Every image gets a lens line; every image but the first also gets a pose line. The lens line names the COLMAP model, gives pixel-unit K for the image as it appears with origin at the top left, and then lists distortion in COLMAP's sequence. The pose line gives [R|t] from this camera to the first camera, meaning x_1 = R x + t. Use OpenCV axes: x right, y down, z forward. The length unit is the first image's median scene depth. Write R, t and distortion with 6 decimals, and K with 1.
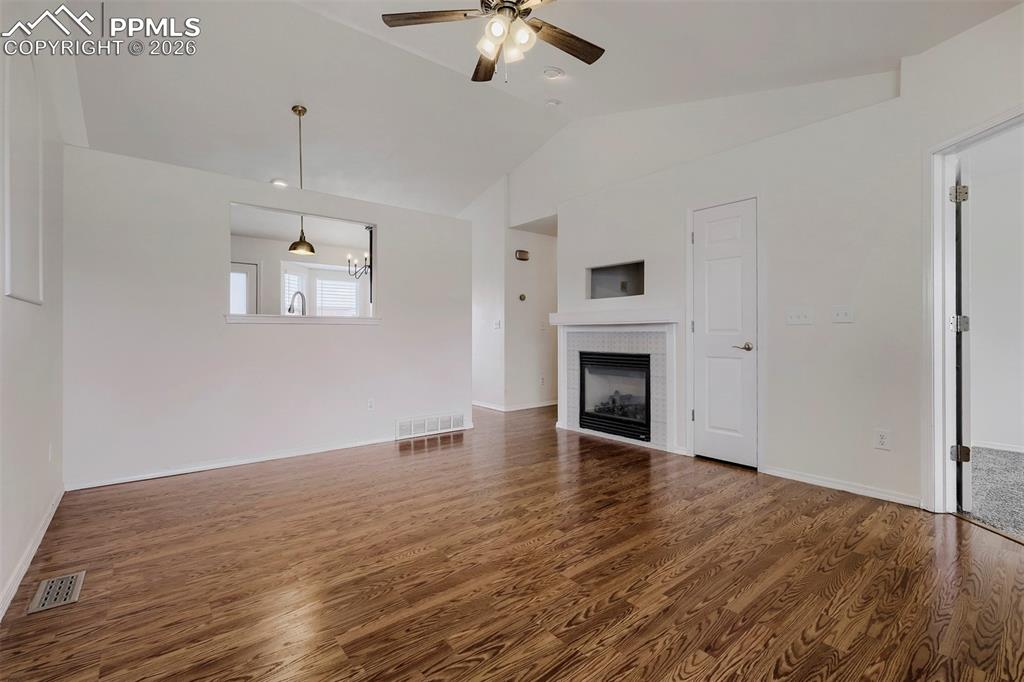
lens RADIAL K [[454.3, 0, 515.0], [0, 454.3, 335.4], [0, 0, 1]] dist [-0.003576, -0.000531]
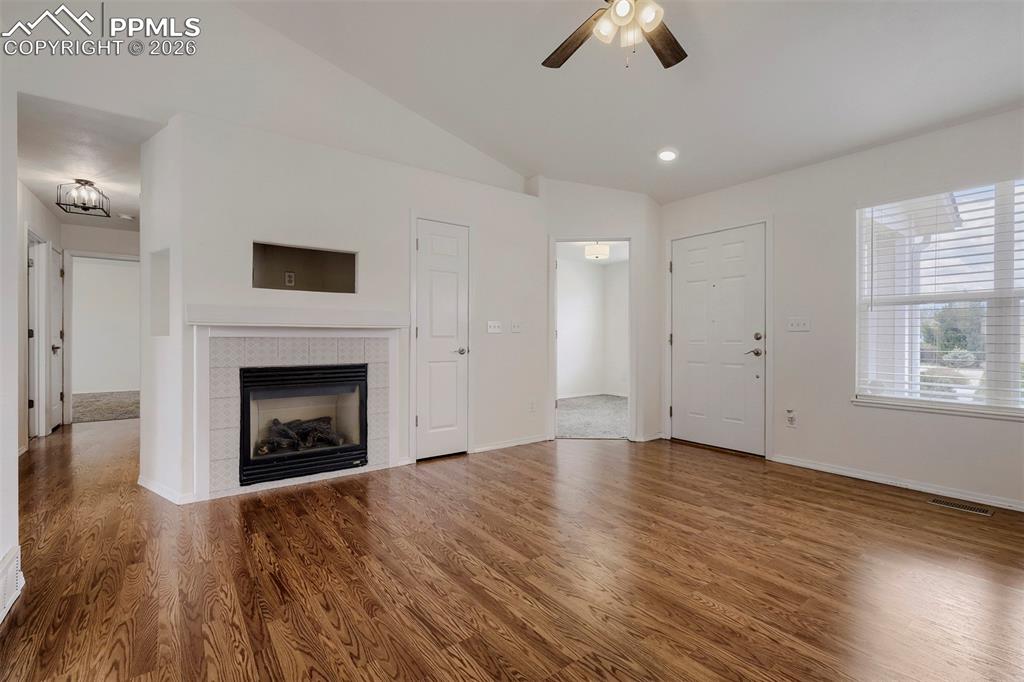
lens RADIAL K [[454.3, 0, 506.0], [0, 454.3, 338.4], [0, 0, 1]] dist [-0.003576, -0.000531]
pose [[0.056941, 0.001262, 0.998377, -0.569399], [0.004413, 0.999989, -0.001516, -0.004167], [-0.998368, 0.004493, 0.056935, 0.707985]]
